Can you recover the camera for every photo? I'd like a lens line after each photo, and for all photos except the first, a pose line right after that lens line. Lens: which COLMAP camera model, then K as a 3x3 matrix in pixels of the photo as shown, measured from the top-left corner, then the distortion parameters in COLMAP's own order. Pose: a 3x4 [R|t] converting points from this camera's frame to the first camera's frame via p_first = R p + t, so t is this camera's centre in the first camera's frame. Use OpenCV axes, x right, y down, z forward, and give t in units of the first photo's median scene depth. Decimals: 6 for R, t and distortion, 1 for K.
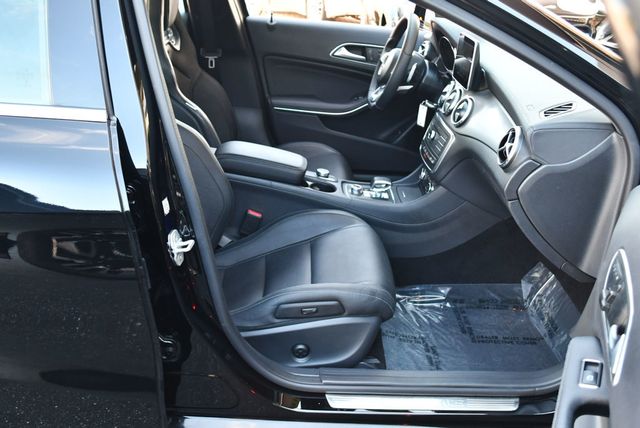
lens RADIAL K [[654.5, 0, 320.0], [0, 654.5, 214.0], [0, 0, 1]] dist [-0.081470, -0.011429]
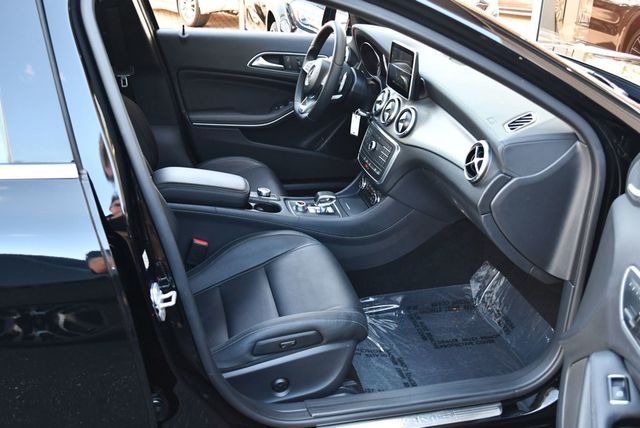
lens RADIAL K [[656.8, 0, 320.0], [0, 656.8, 214.0], [0, 0, 1]] dist [-0.080794, -0.000854]
pose [[0.978365, -0.094544, 0.184022, -0.107537], [0.091703, 0.995499, 0.023905, -0.051345], [-0.185453, -0.006512, 0.982631, 0.032617]]
